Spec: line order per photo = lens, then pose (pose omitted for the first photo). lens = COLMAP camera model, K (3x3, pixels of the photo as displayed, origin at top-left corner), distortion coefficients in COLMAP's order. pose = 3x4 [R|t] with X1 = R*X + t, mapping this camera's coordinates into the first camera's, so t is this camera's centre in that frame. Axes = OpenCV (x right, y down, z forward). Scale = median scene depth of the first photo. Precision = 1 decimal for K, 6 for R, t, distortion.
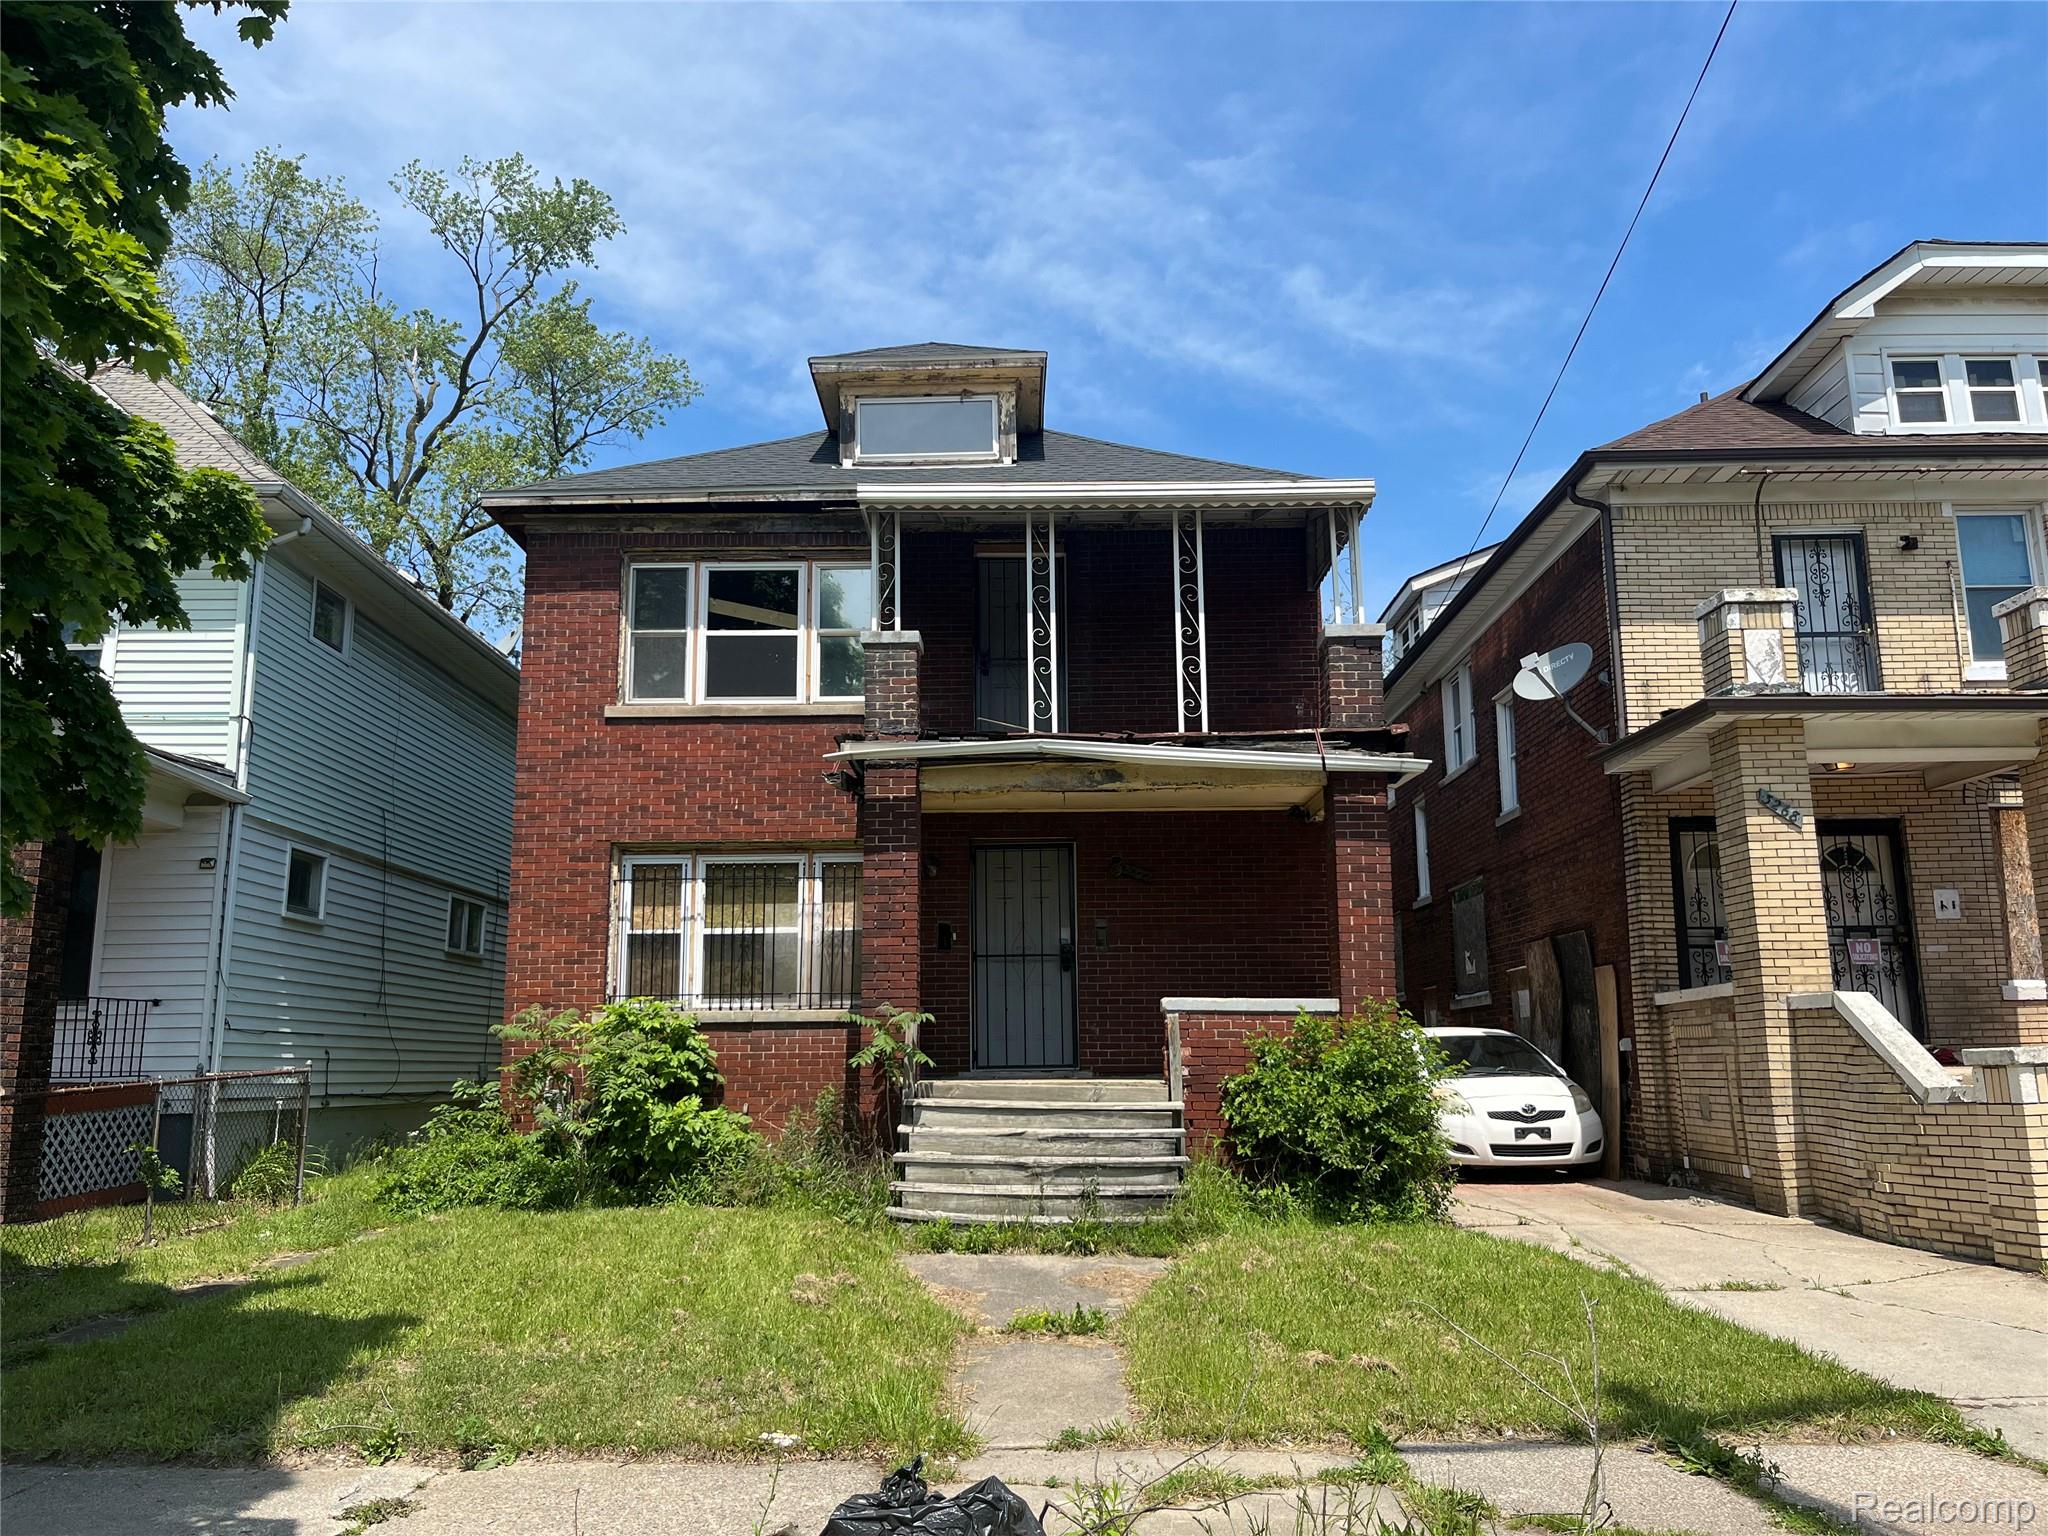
lens RADIAL K [[1556.4, 0, 1035.7], [0, 1556.4, 777.4], [0, 0, 1]] dist [0.028676, -0.009233]
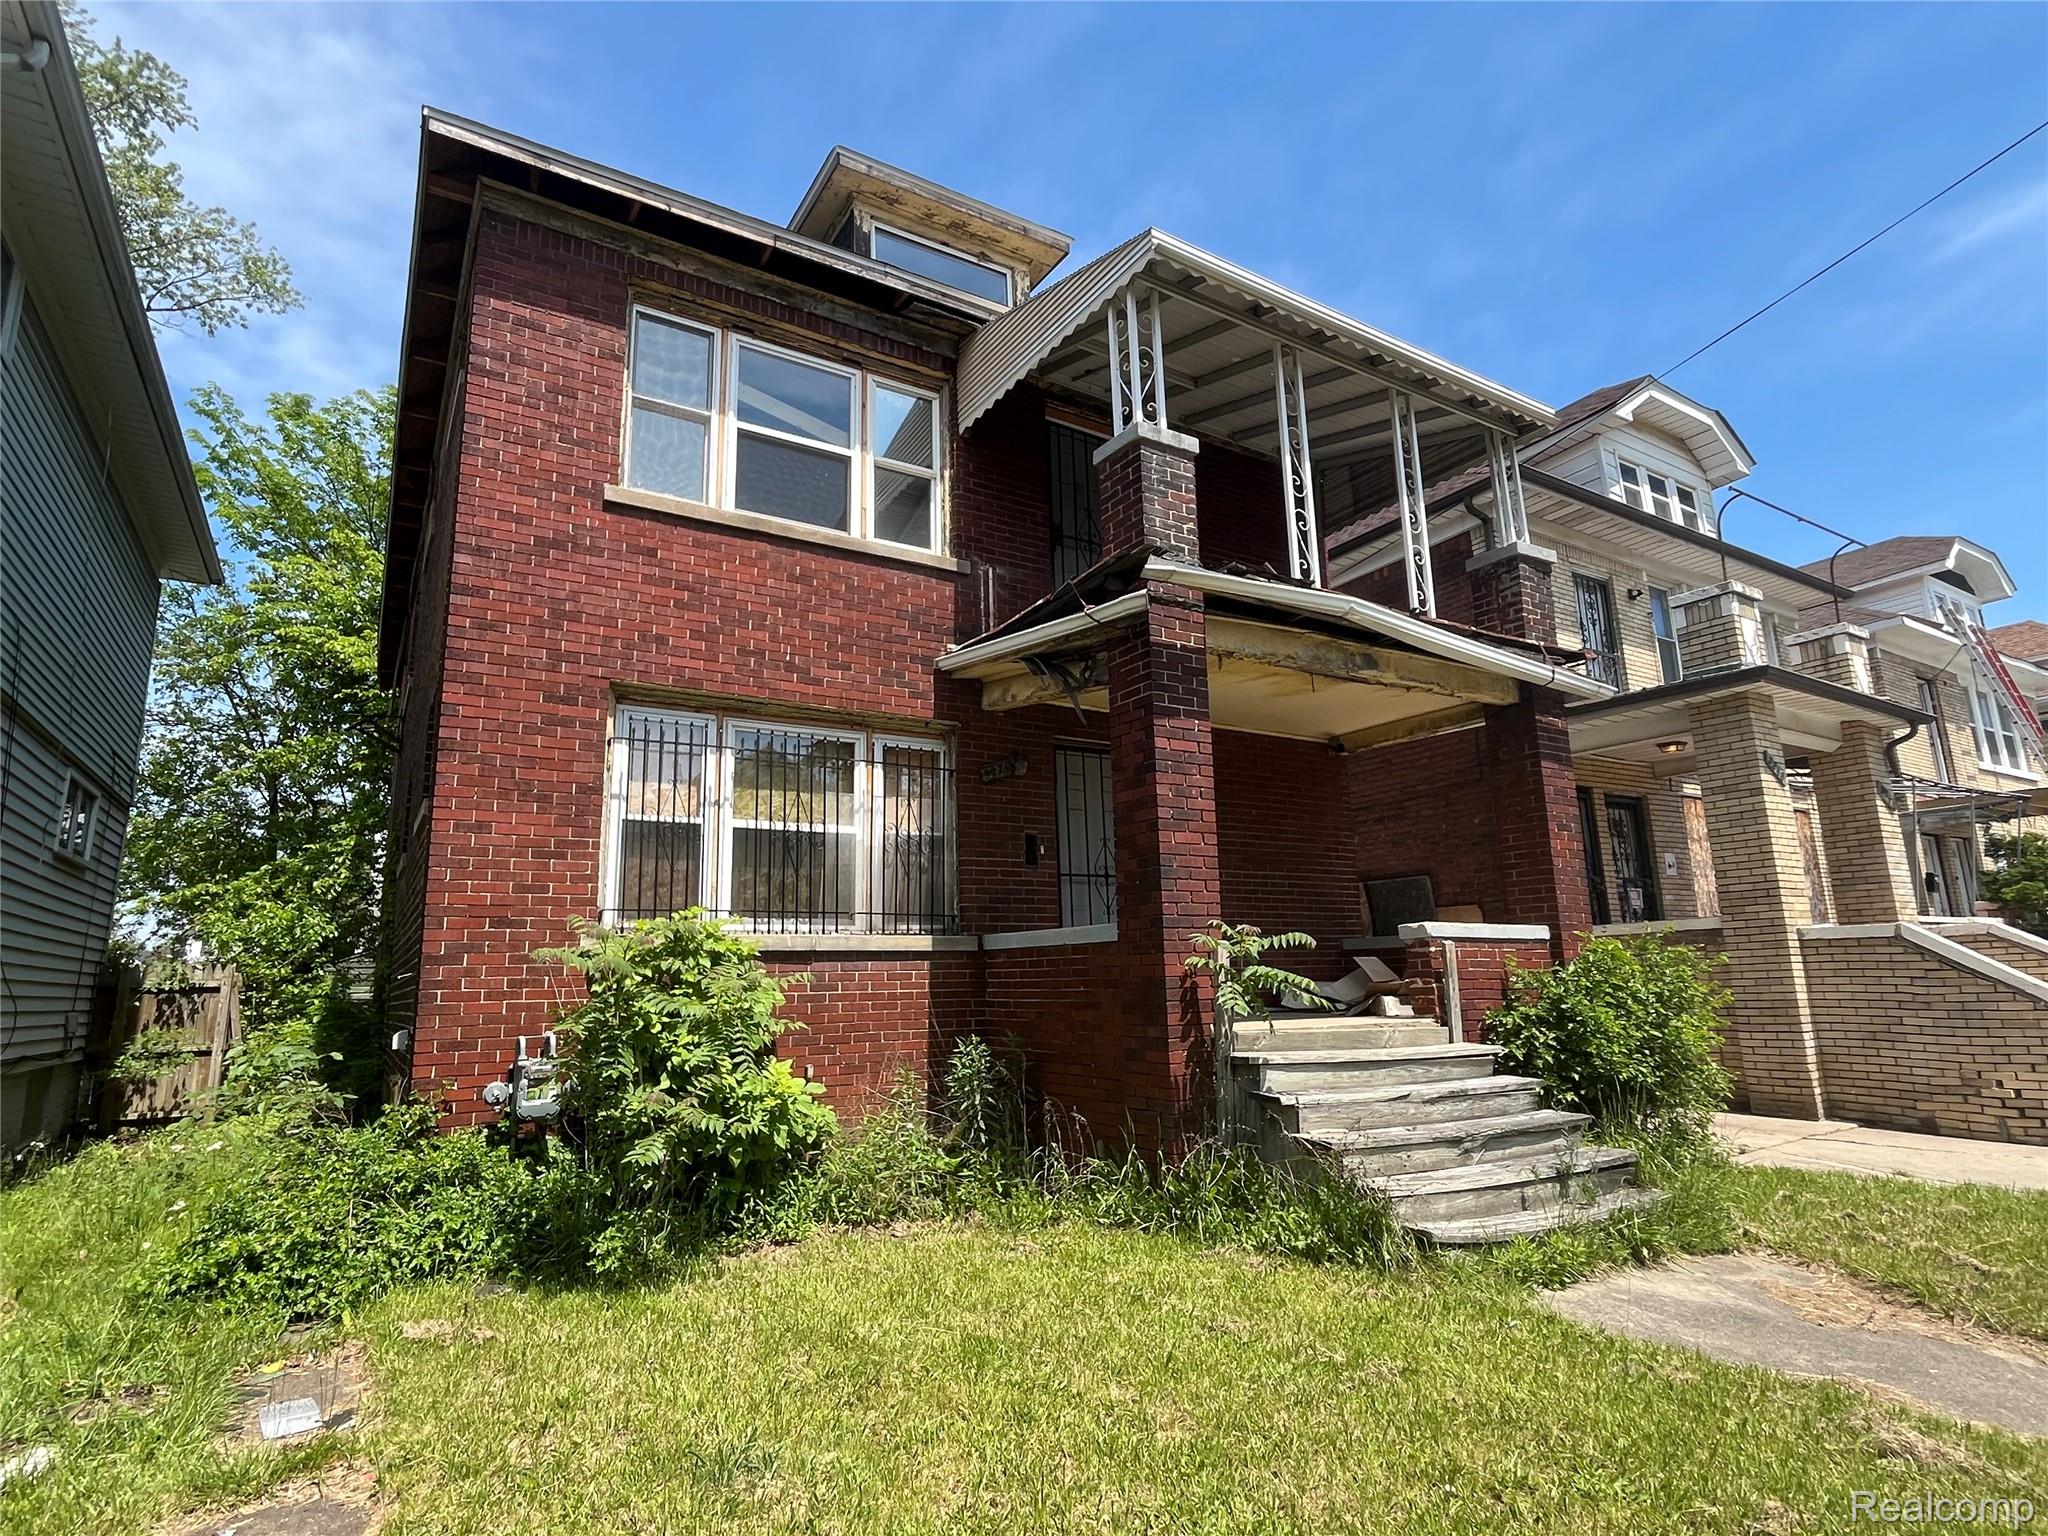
lens RADIAL K [[1057.7, 0, 1010.7], [0, 1057.7, 772.6], [0, 0, 1]] dist [-0.001568, -0.000386]
pose [[0.854174, 0.091604, 0.511856, -0.354965], [-0.078891, 0.995795, -0.046560, 0.088566], [-0.513968, -0.000610, 0.857809, 0.521625]]
